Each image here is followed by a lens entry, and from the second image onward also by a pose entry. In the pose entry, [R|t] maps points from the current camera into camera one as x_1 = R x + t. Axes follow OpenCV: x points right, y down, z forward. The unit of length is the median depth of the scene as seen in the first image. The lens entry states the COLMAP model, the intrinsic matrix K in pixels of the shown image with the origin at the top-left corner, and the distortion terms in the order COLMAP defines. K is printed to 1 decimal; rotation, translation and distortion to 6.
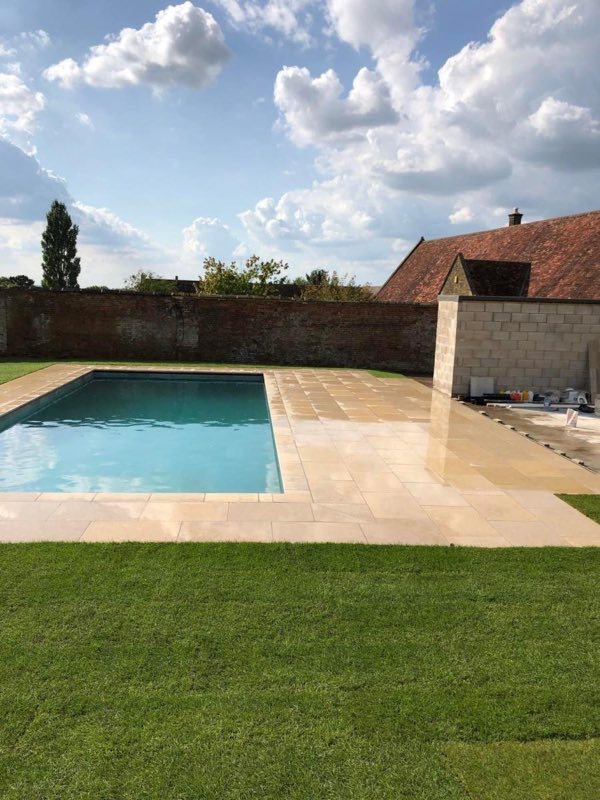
lens RADIAL K [[638.1, 0, 296.5], [0, 638.1, 403.1], [0, 0, 1]] dist [-0.008074, 0.007688]
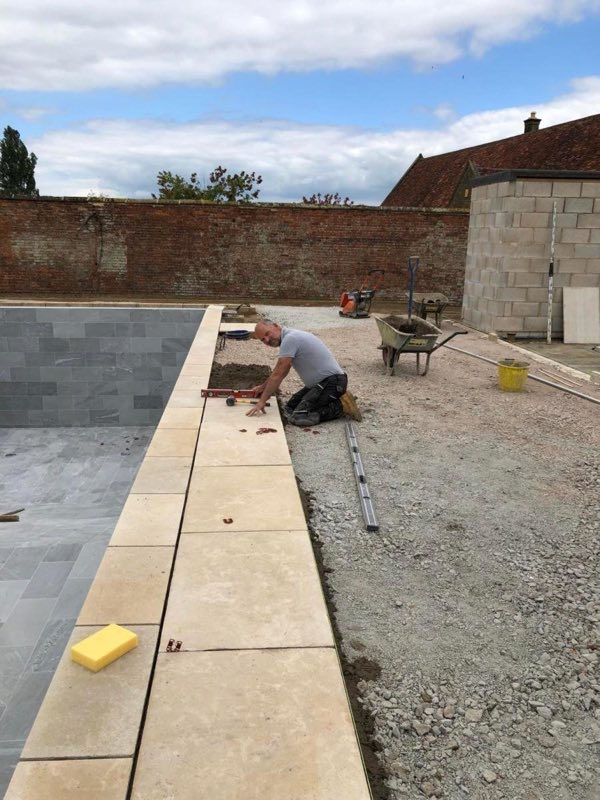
lens RADIAL K [[638.1, 0, 304.5], [0, 638.1, 397.1], [0, 0, 1]] dist [-0.008074, 0.007688]
pose [[0.999481, -0.018572, 0.026316, 0.024307], [0.016455, 0.996780, 0.078478, -0.001339], [-0.027689, -0.078004, 0.996568, 0.258076]]
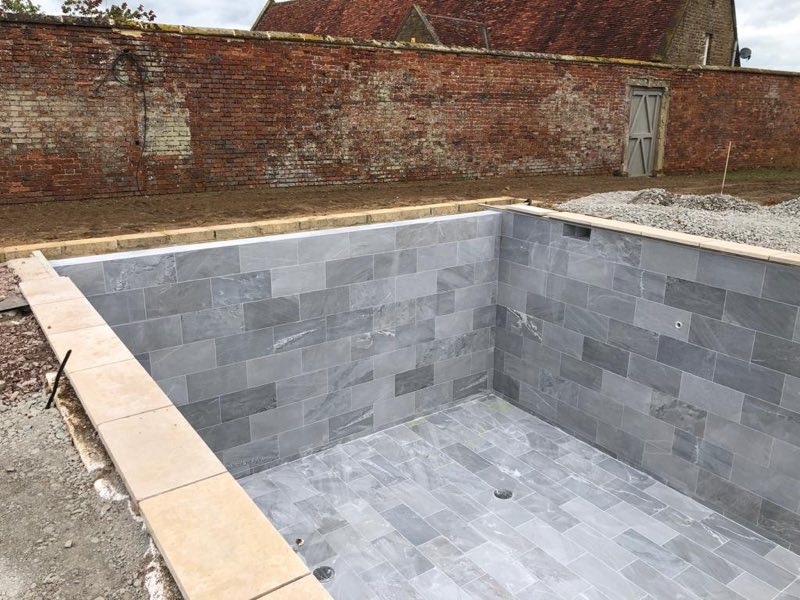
lens RADIAL K [[638.1, 0, 400.1], [0, 638.1, 296.5], [0, 0, 1]] dist [-0.008074, 0.007688]
pose [[0.853982, -0.173801, 0.490416, -0.257246], [0.101055, 0.980015, 0.171341, -0.054141], [-0.510394, -0.096763, 0.854479, 0.547038]]
